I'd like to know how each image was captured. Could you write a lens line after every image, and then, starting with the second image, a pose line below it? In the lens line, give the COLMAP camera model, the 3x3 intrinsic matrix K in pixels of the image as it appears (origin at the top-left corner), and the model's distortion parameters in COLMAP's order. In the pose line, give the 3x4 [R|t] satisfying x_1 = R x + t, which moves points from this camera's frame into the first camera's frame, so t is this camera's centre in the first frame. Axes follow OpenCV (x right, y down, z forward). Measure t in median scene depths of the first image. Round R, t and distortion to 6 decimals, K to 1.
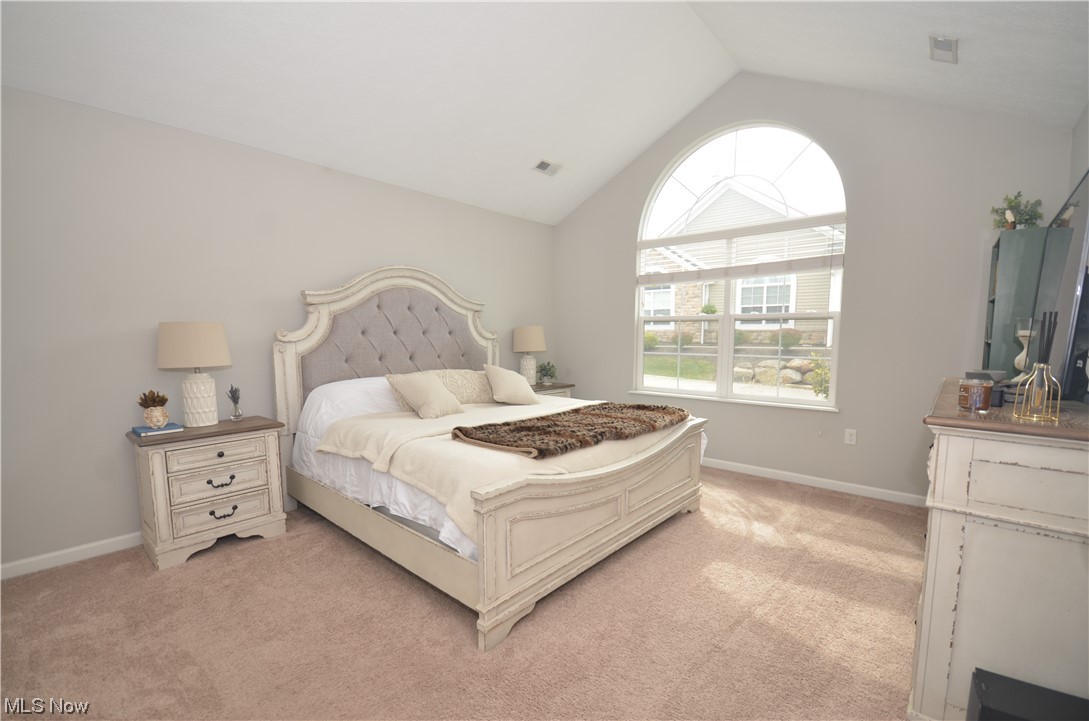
lens RADIAL K [[476.6, 0, 534.8], [0, 476.6, 372.4], [0, 0, 1]] dist [0.000294, -0.003131]
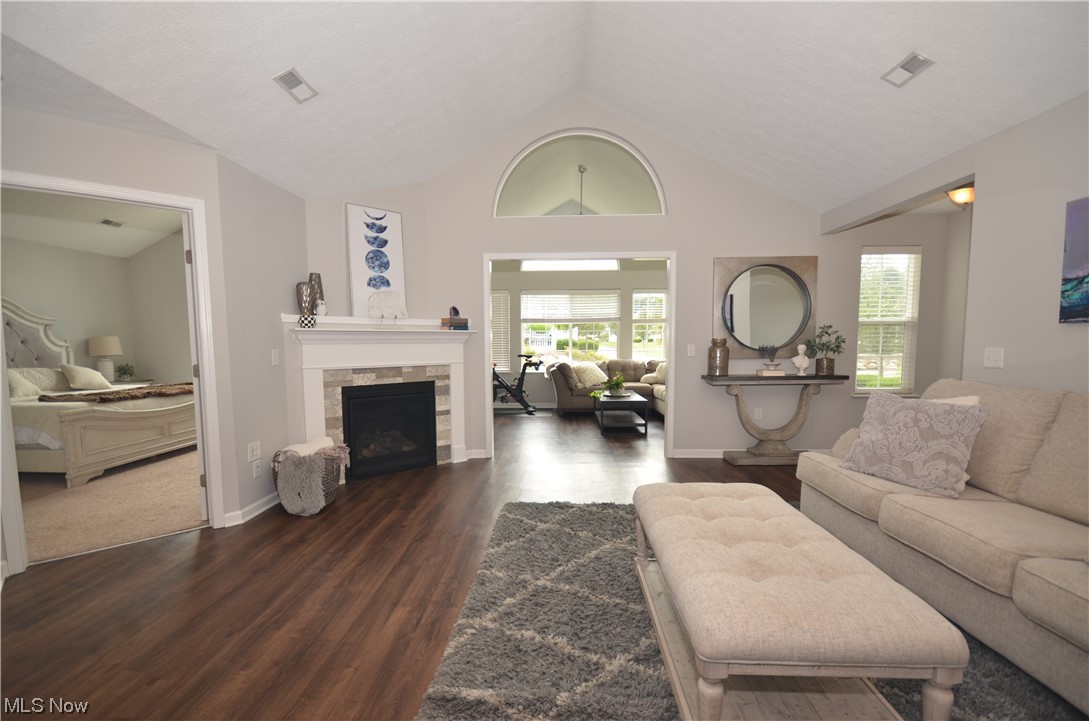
lens RADIAL K [[476.6, 0, 542.9], [0, 476.6, 381.0], [0, 0, 1]] dist [0.000294, -0.003131]
pose [[0.769163, -0.060680, 0.636165, 0.094961], [0.062376, 0.997857, 0.019763, 0.094542], [-0.636001, 0.024480, 0.771300, -0.979292]]
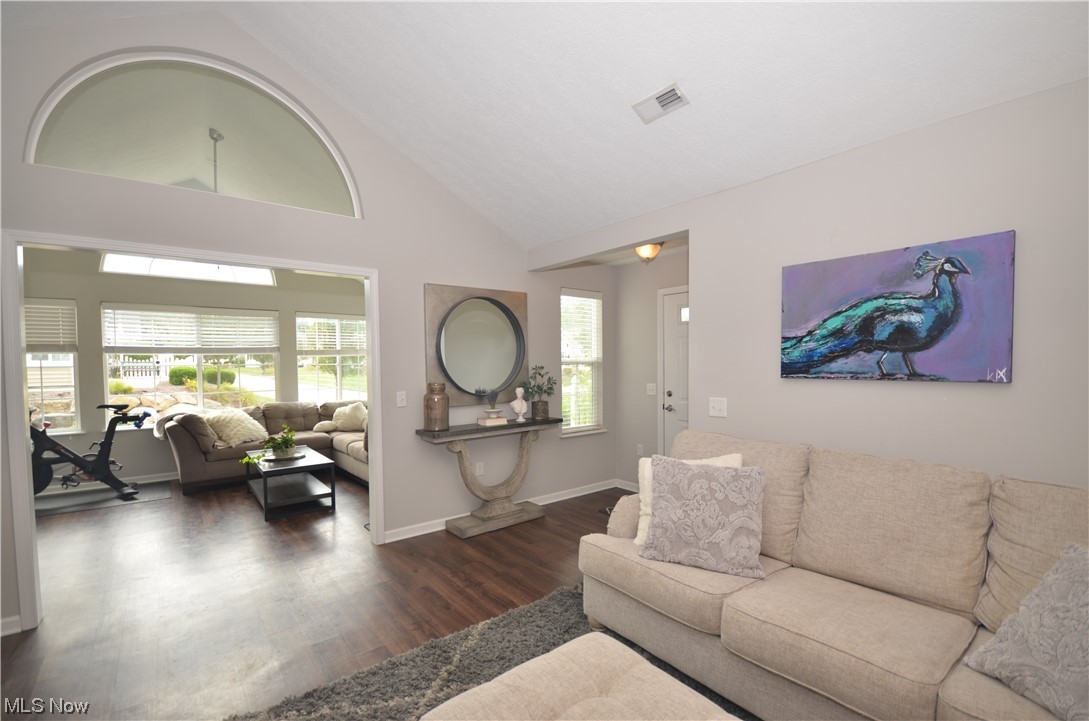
lens RADIAL K [[476.6, 0, 544.7], [0, 476.6, 381.0], [0, 0, 1]] dist [0.000294, -0.003131]
pose [[0.177605, -0.042266, 0.983194, 0.302242], [0.093282, 0.995302, 0.025936, 0.027913], [-0.979671, 0.087108, 0.180714, -0.720533]]
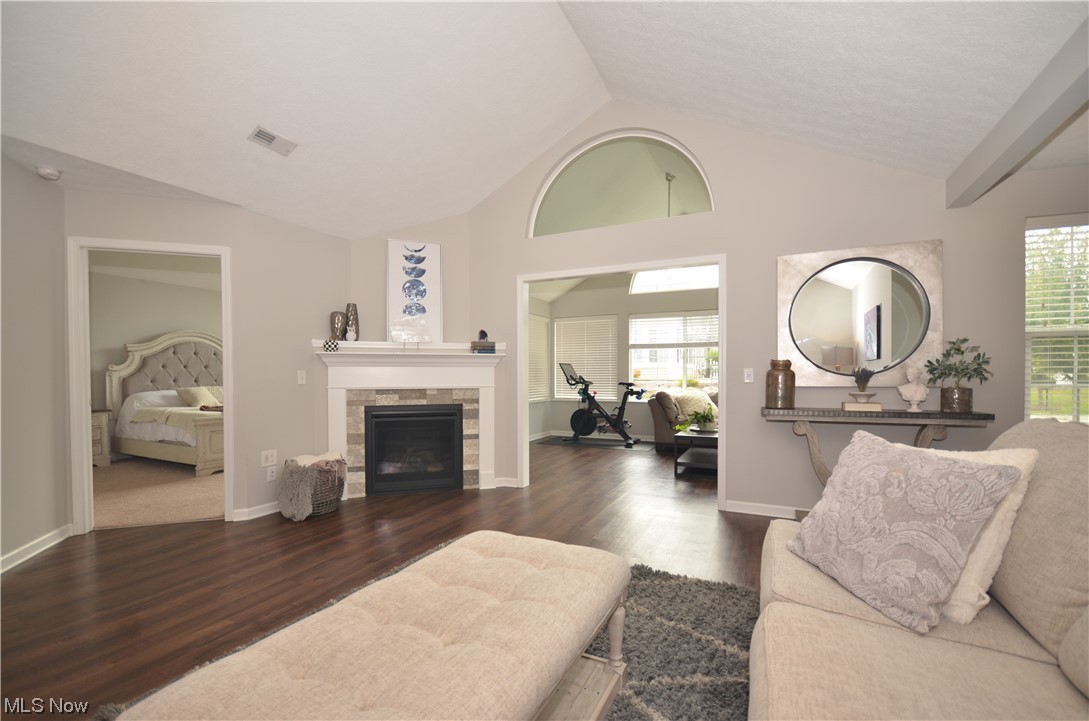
lens RADIAL K [[476.6, 0, 543.1], [0, 476.6, 379.2], [0, 0, 1]] dist [0.000294, -0.003131]
pose [[0.962905, -0.008991, 0.269691, 0.529892], [0.028671, 0.997196, -0.069123, 0.128216], [-0.268313, 0.074292, 0.960463, -1.097922]]
